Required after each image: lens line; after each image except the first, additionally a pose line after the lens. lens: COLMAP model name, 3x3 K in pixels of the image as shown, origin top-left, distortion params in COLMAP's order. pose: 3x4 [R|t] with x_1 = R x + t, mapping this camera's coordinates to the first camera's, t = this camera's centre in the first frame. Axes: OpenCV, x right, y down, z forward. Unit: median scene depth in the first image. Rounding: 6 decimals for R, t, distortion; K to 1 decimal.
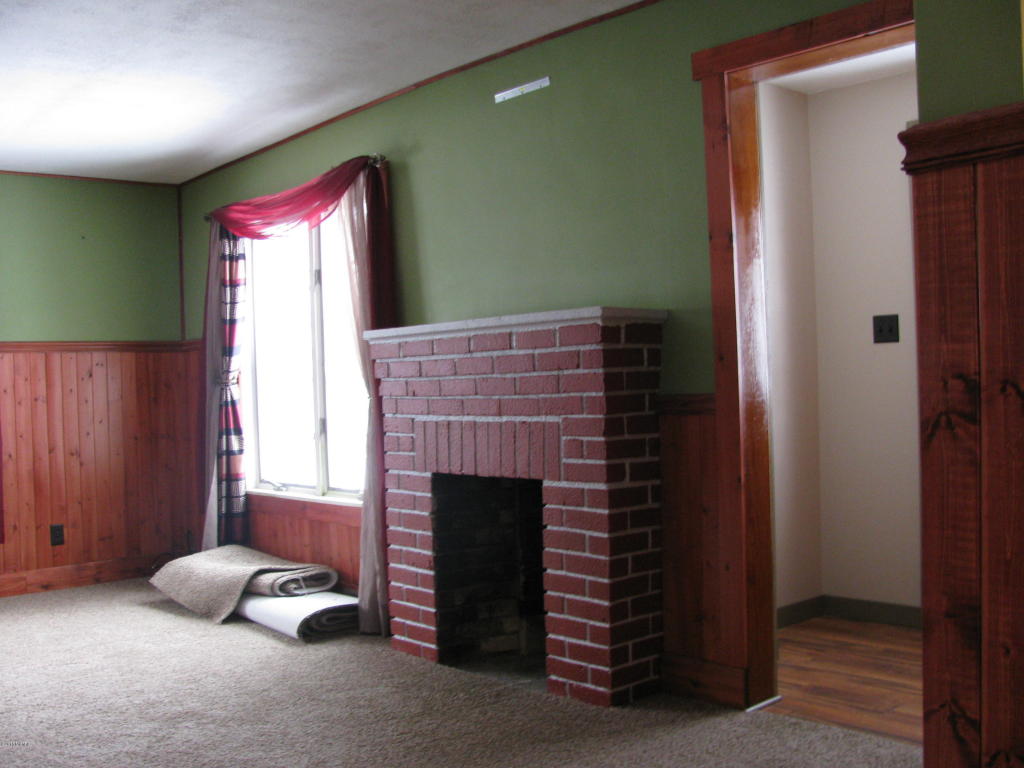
lens RADIAL K [[1051.6, 0, 516.5], [0, 1051.6, 388.3], [0, 0, 1]] dist [-0.222264, 0.249377]
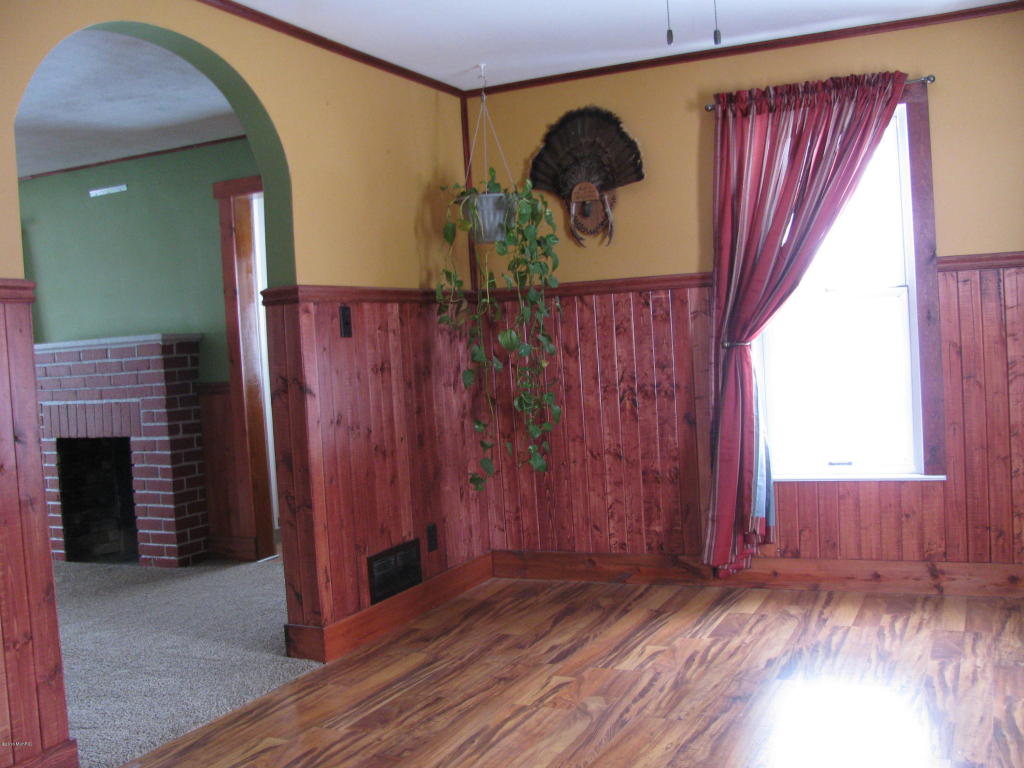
lens RADIAL K [[1051.6, 0, 516.5], [0, 1051.6, 388.3], [0, 0, 1]] dist [-0.222264, 0.249377]
pose [[0.921913, -0.039603, 0.385368, -0.032416], [0.031337, 0.999125, 0.027710, -0.015274], [-0.386128, -0.013470, 0.922347, -0.728689]]
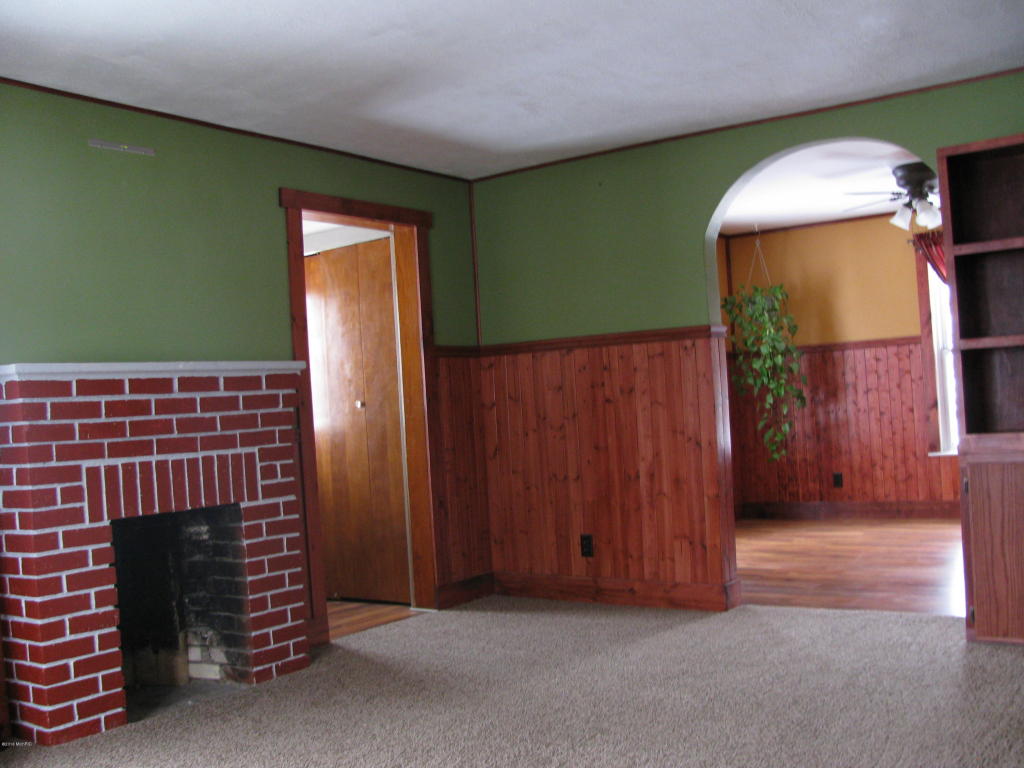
lens RADIAL K [[1051.6, 0, 516.5], [0, 1051.6, 388.3], [0, 0, 1]] dist [-0.222264, 0.249377]
pose [[-0.221893, 0.062962, 0.973036, -1.194004], [0.084609, 0.995392, -0.045114, 0.038915], [-0.971393, 0.072317, -0.226198, 0.962851]]
